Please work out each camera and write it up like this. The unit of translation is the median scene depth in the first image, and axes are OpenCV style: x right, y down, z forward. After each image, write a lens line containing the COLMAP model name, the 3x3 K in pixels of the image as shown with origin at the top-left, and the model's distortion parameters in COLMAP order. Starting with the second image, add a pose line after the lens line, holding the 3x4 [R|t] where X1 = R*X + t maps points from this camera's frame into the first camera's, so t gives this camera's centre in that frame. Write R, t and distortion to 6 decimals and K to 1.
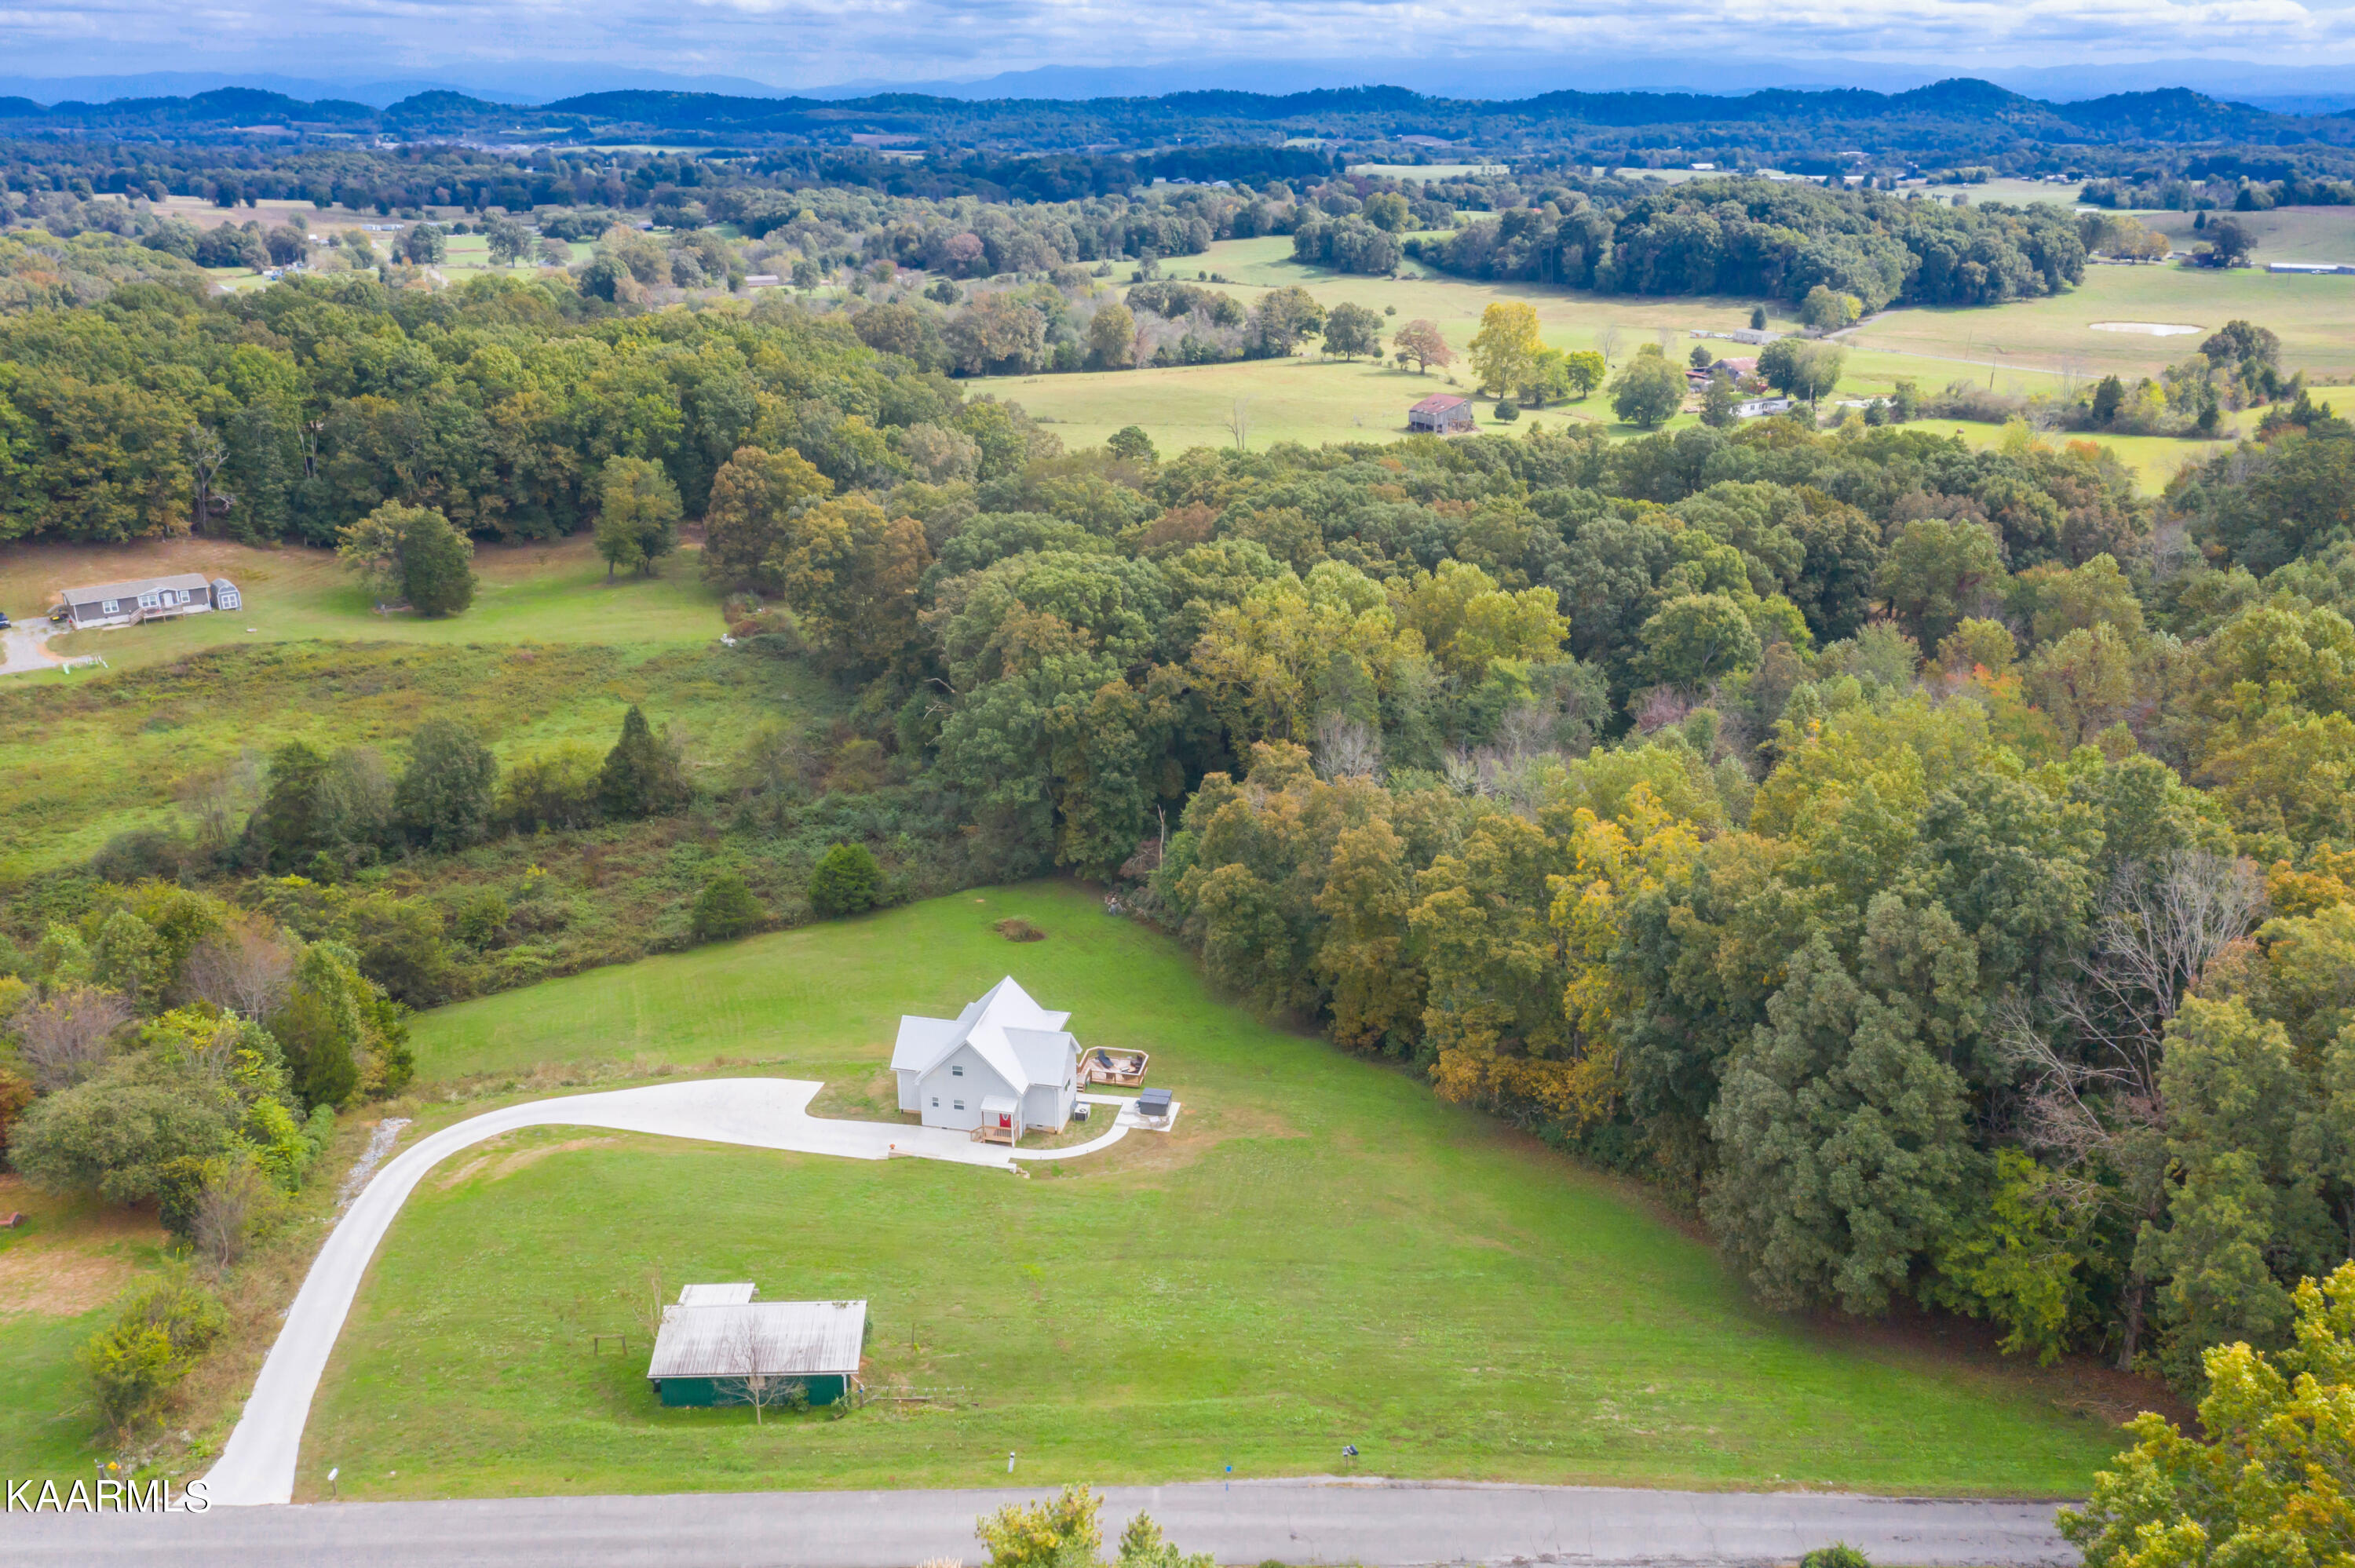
lens RADIAL K [[1871.6, 0, 1175.2], [0, 1871.6, 795.7], [0, 0, 1]] dist [-0.014021, 0.016104]
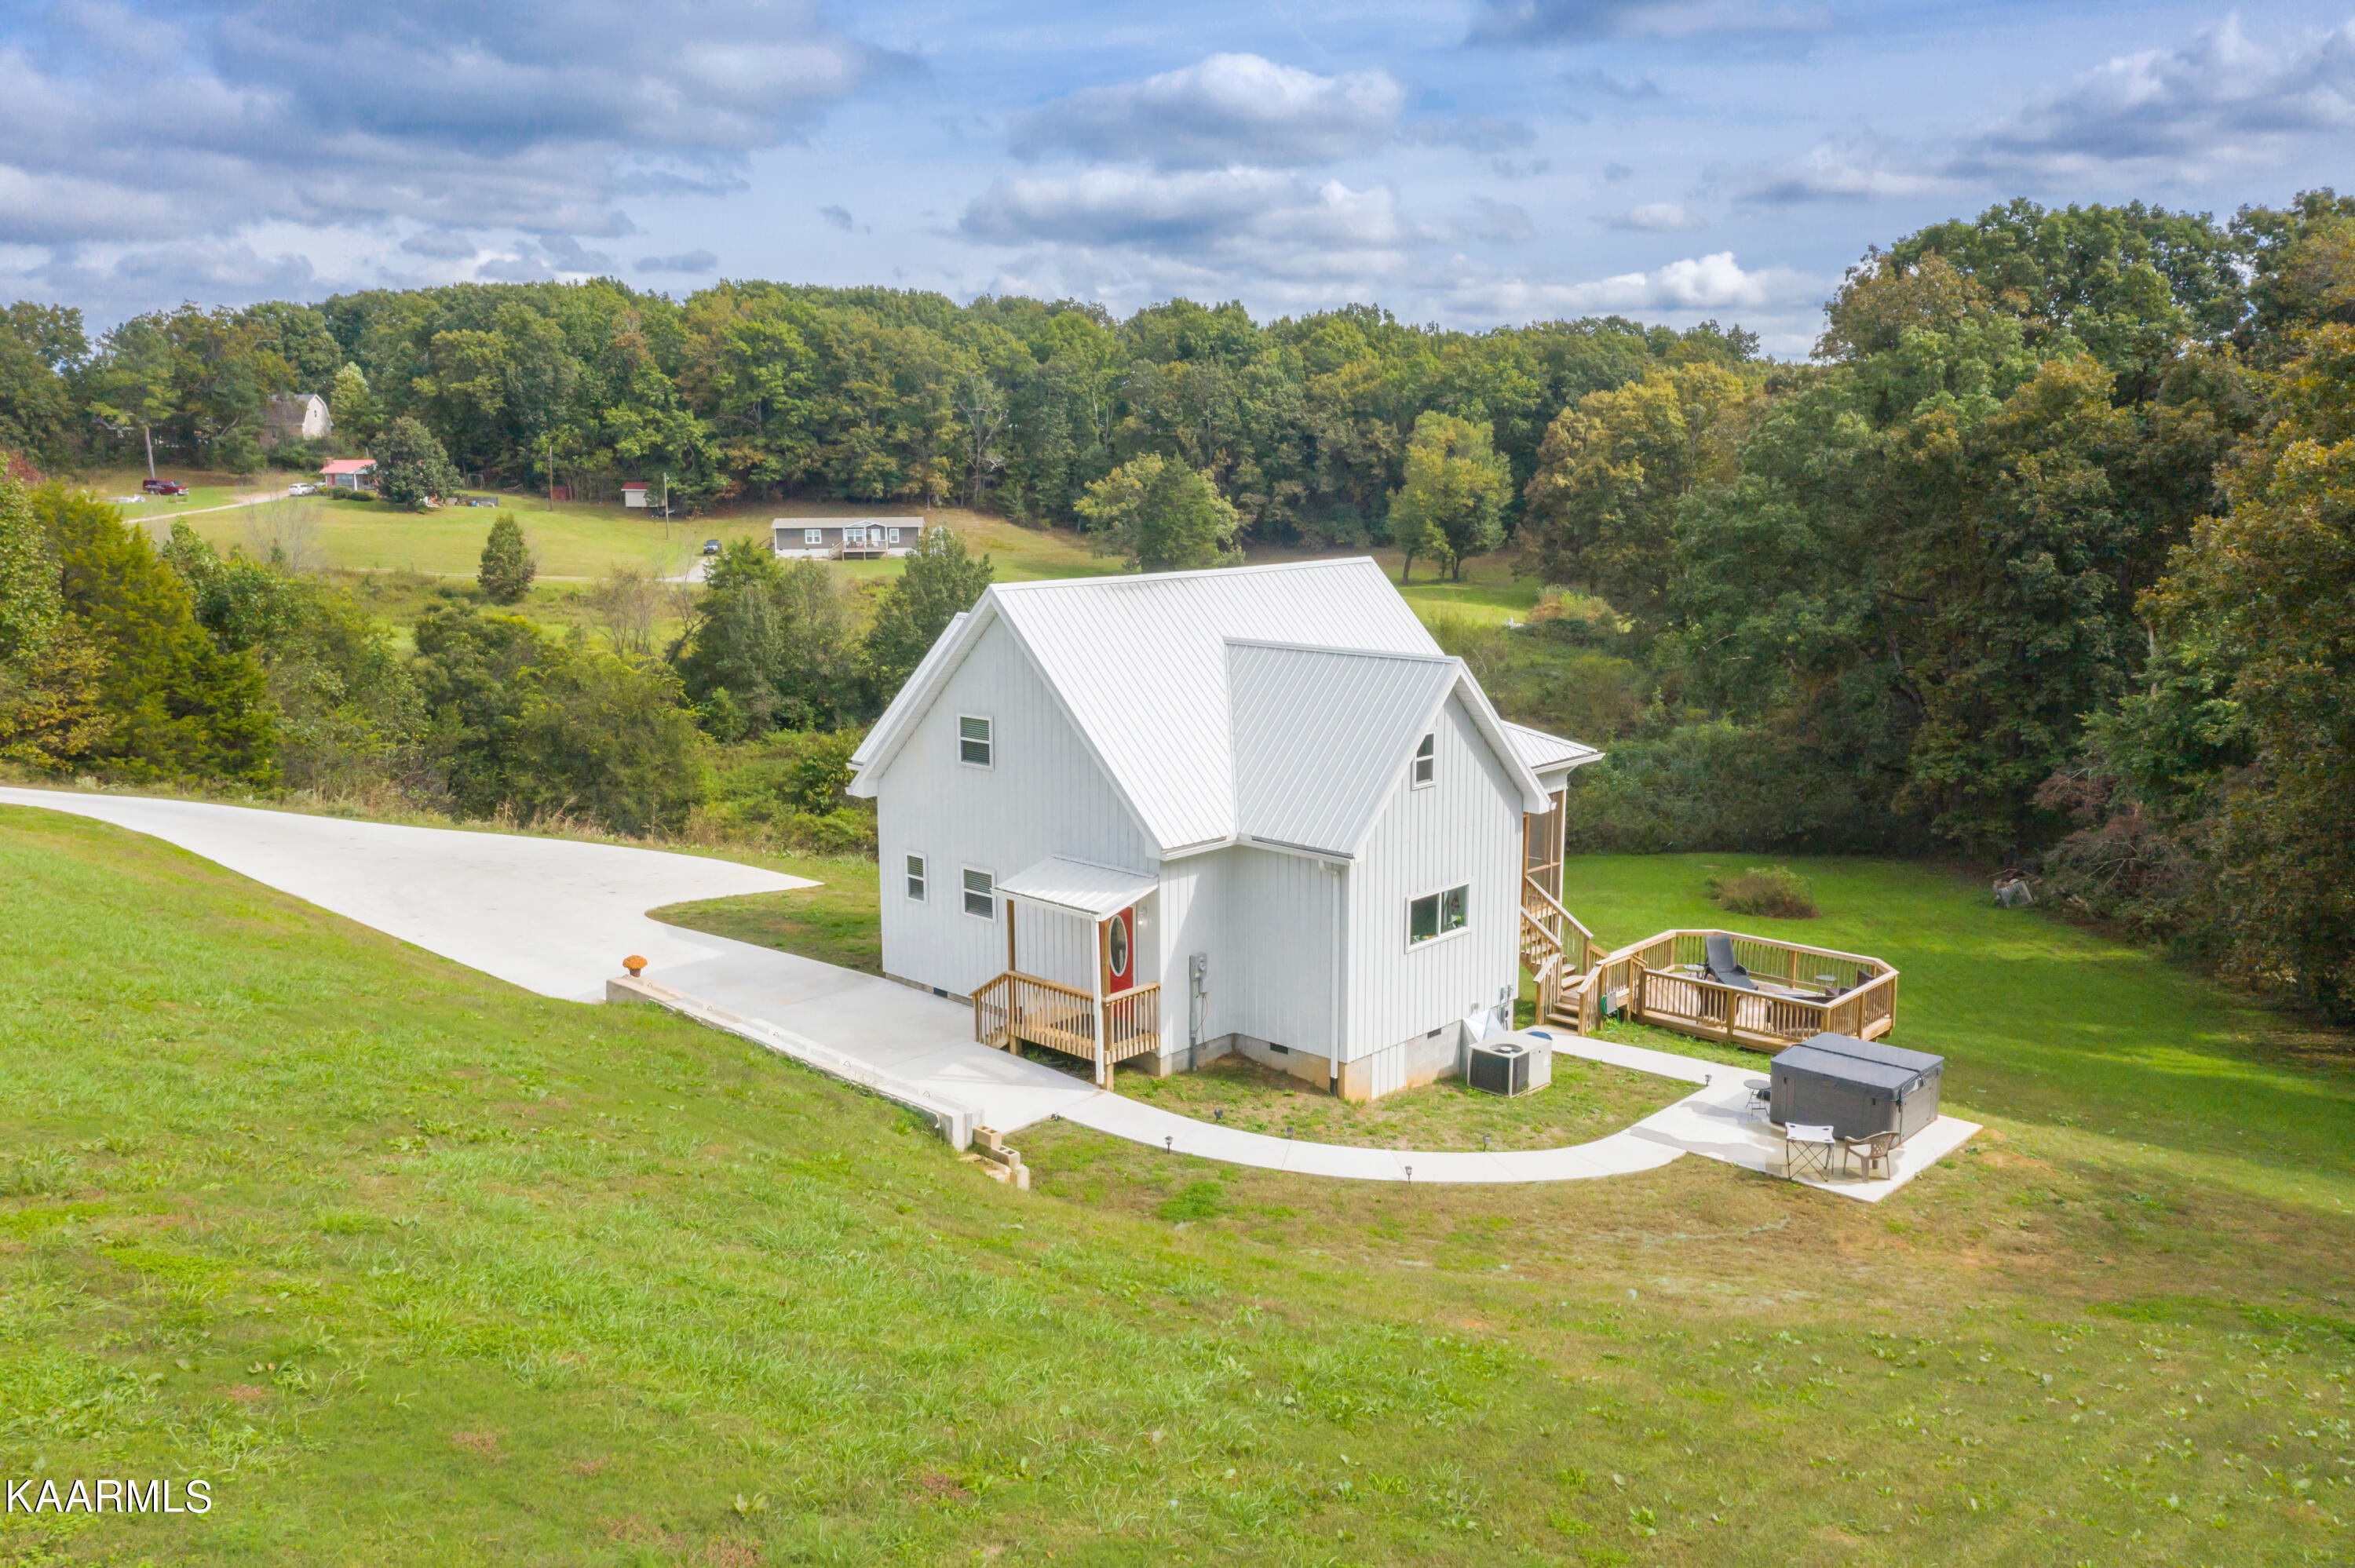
lens RADIAL K [[1871.6, 0, 1172.5], [0, 1871.6, 767.8], [0, 0, 1]] dist [-0.014021, 0.016104]
pose [[0.849154, 0.082818, -0.521612, 0.015546], [-0.178994, 0.974307, -0.136698, 0.081289], [0.496889, 0.209443, 0.842161, 0.364626]]
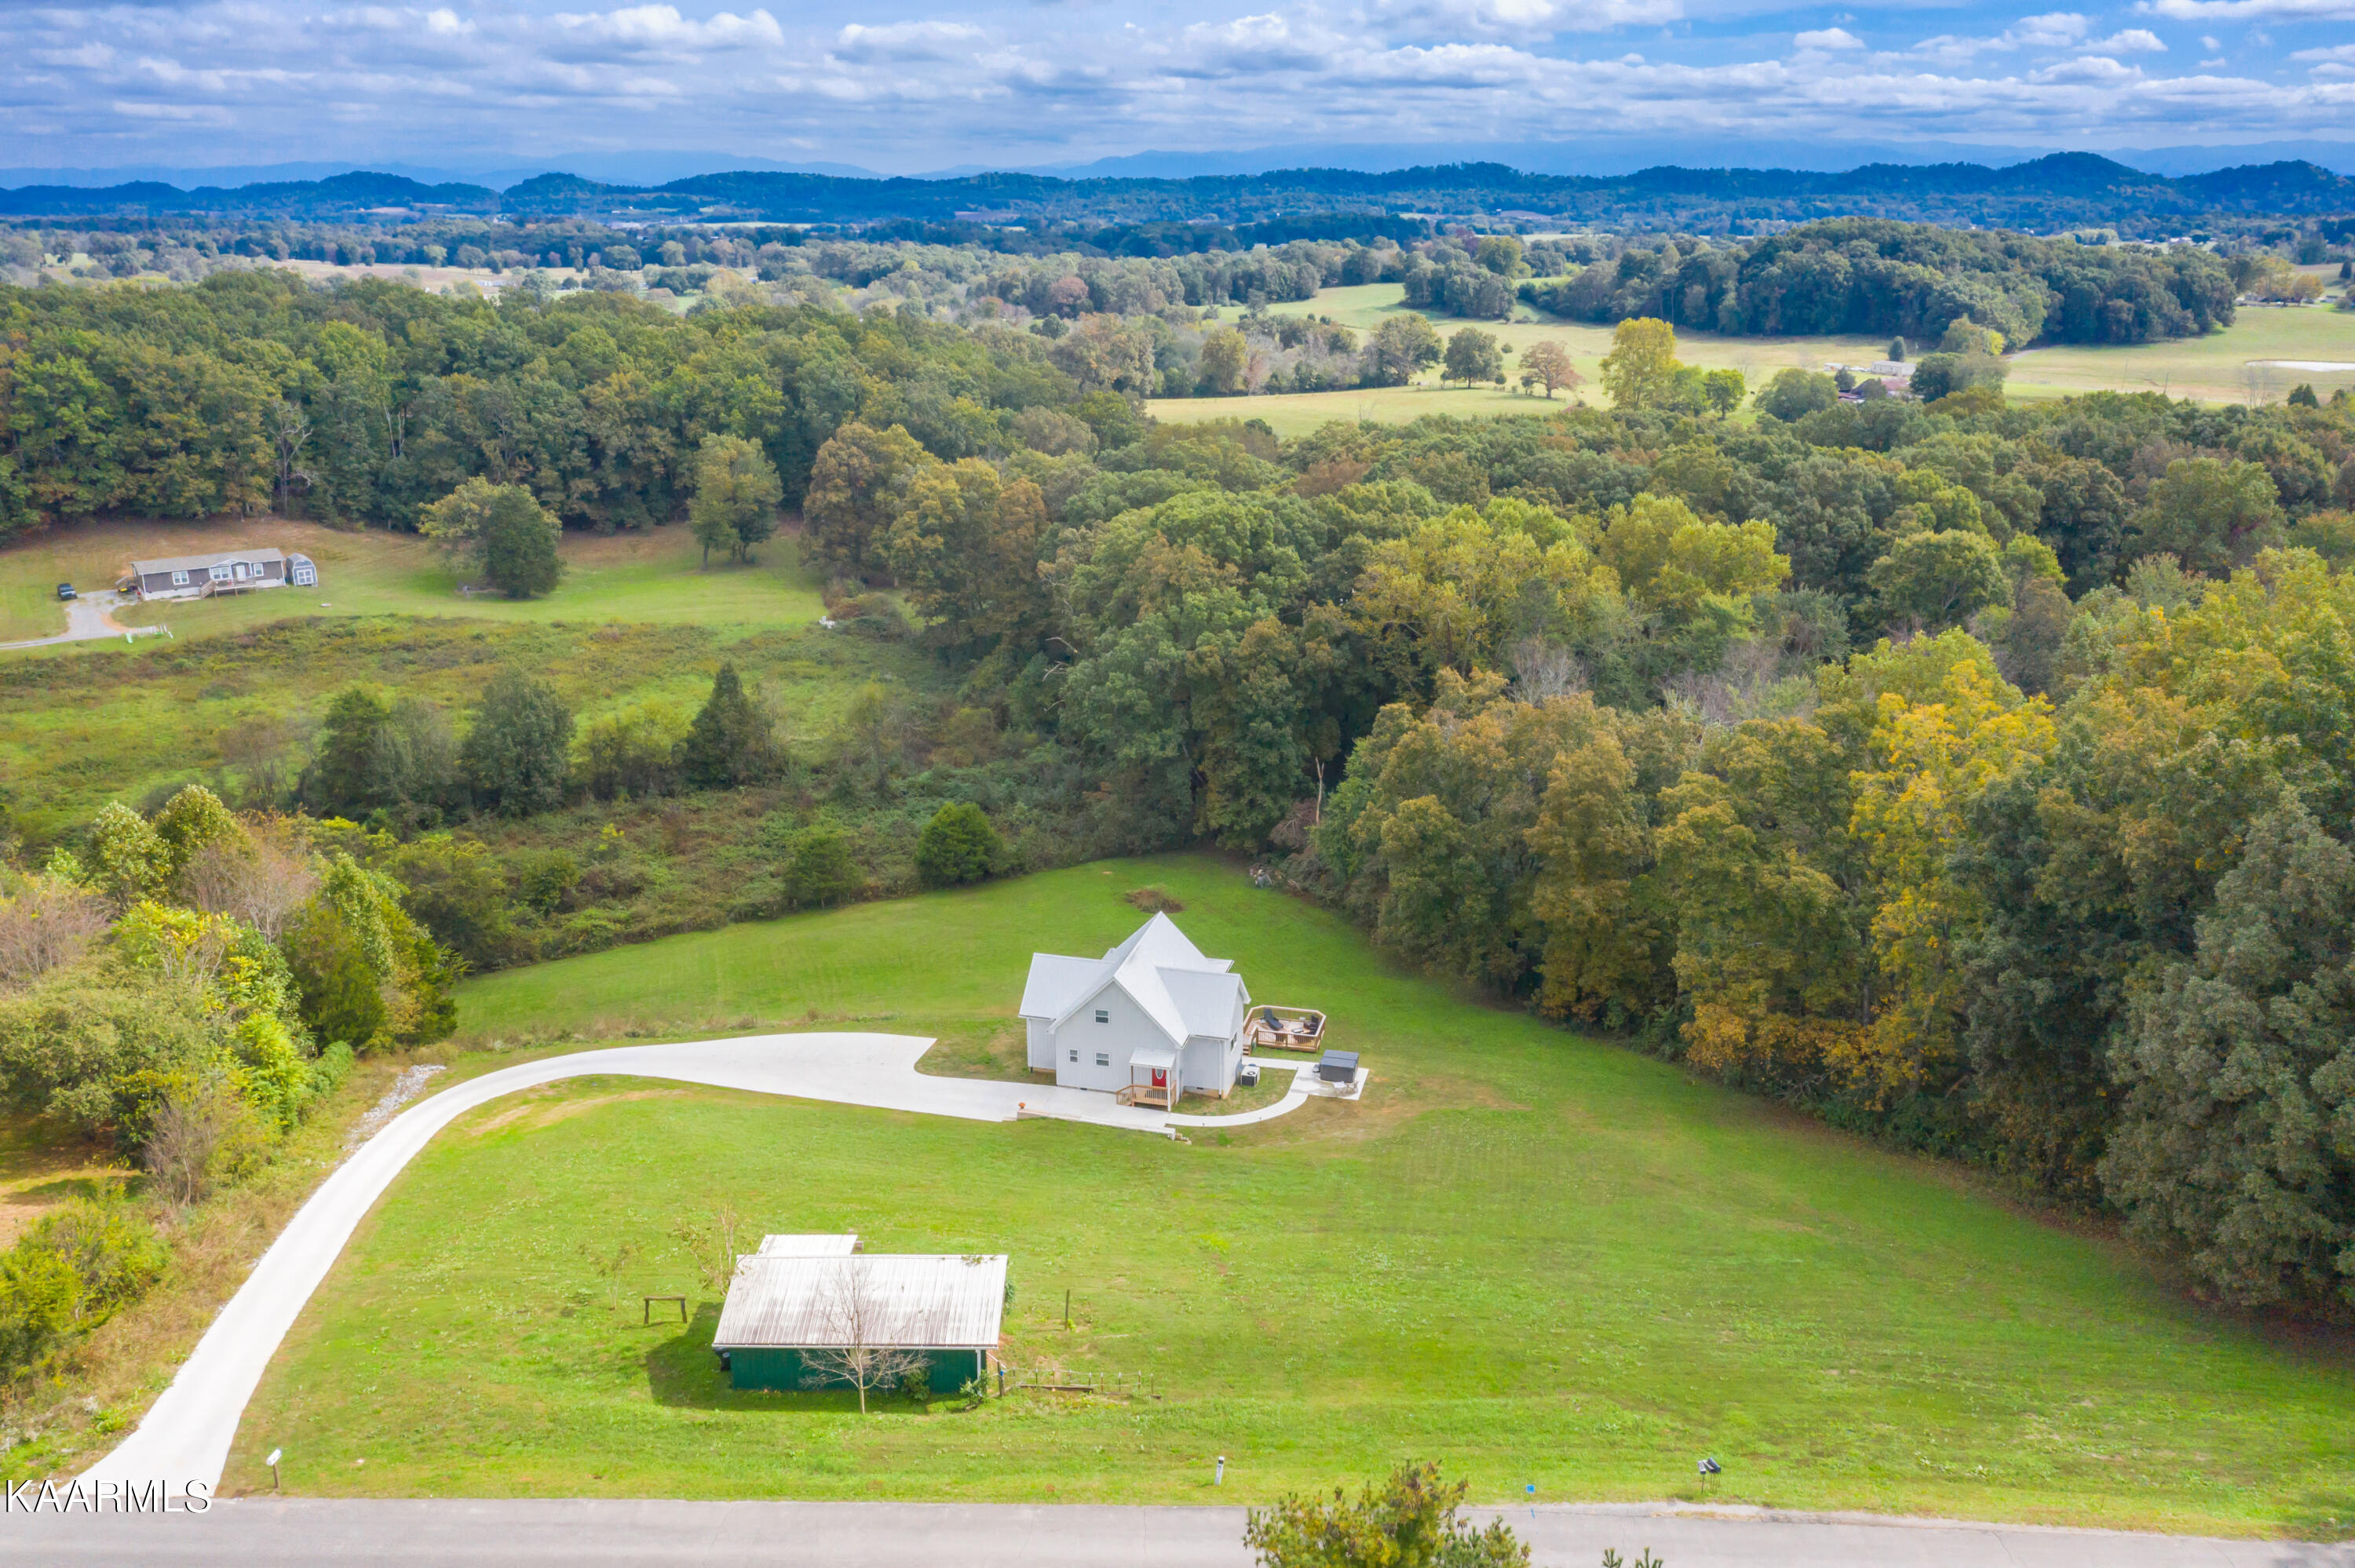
lens RADIAL K [[1871.6, 0, 1171.9], [0, 1871.6, 790.1], [0, 0, 1]] dist [-0.014021, 0.016104]
pose [[0.998743, 0.011510, -0.048791, -0.021336], [-0.013695, 0.998908, -0.044679, 0.038234], [0.048224, 0.045291, 0.997809, 0.082253]]
